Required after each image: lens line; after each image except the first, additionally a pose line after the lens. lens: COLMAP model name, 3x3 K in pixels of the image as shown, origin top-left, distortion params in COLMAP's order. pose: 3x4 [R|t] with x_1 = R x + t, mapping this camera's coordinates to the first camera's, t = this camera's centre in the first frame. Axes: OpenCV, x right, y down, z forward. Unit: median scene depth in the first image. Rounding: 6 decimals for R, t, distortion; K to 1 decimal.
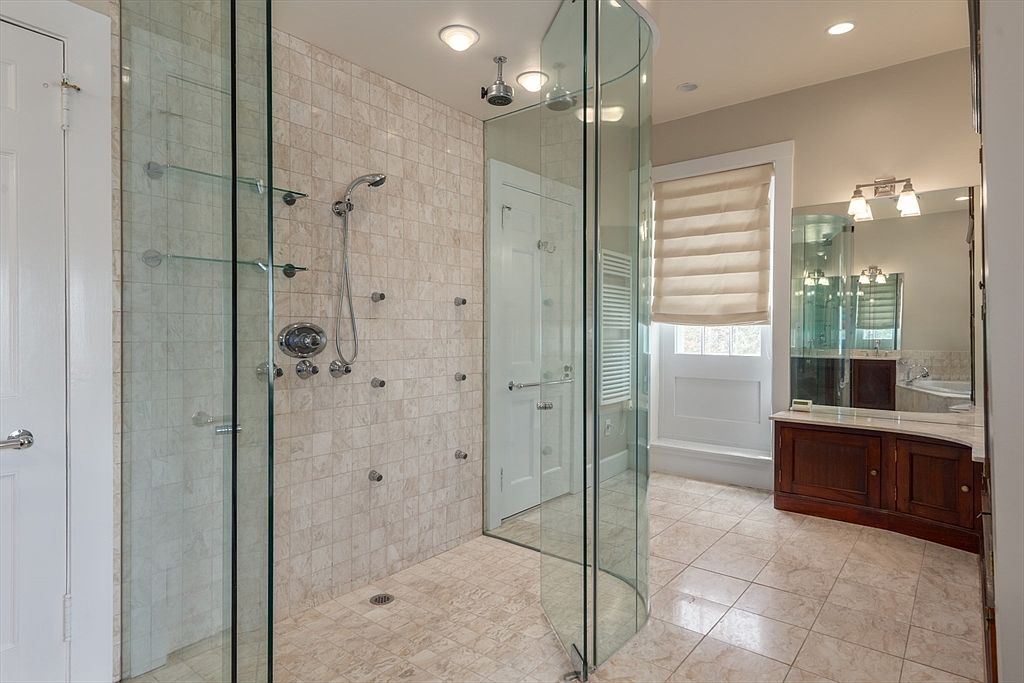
lens RADIAL K [[539.5, 0, 511.8], [0, 539.5, 337.2], [0, 0, 1]] dist [0.005698, 0.000361]
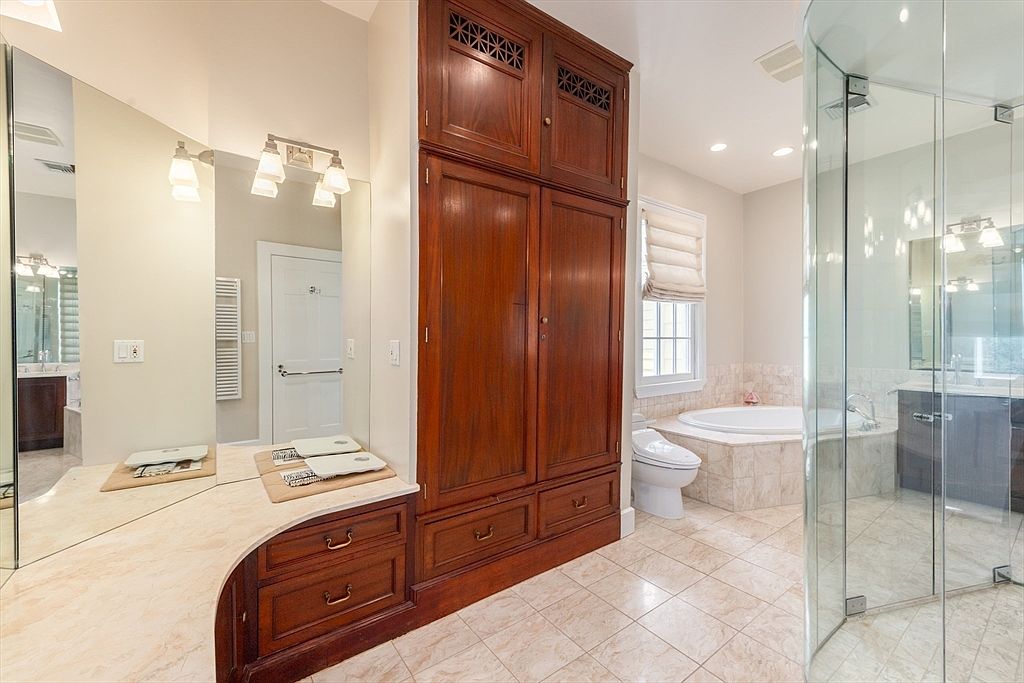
lens RADIAL K [[420.9, 0, 514.0], [0, 420.9, 341.3], [0, 0, 1]] dist [-0.000359, -0.000032]
pose [[-0.970558, -0.001074, 0.240863, 0.525770], [0.003813, 0.999796, 0.019824, -0.044066], [-0.240835, 0.020159, -0.970357, 1.695019]]
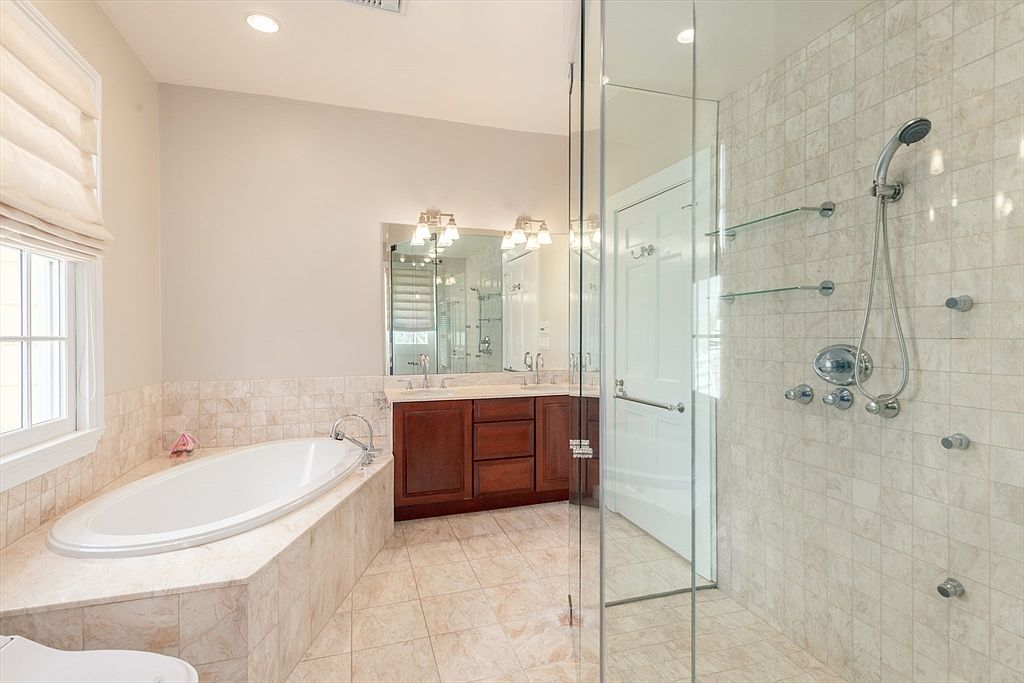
lens RADIAL K [[487.7, 0, 513.2], [0, 487.7, 340.6], [0, 0, 1]] dist [0.004513, 0.000378]
pose [[-0.535327, 0.003779, -0.844636, 0.551478], [-0.011887, 0.999857, 0.012008, -0.035834], [0.844561, 0.016468, -0.535206, 0.954953]]
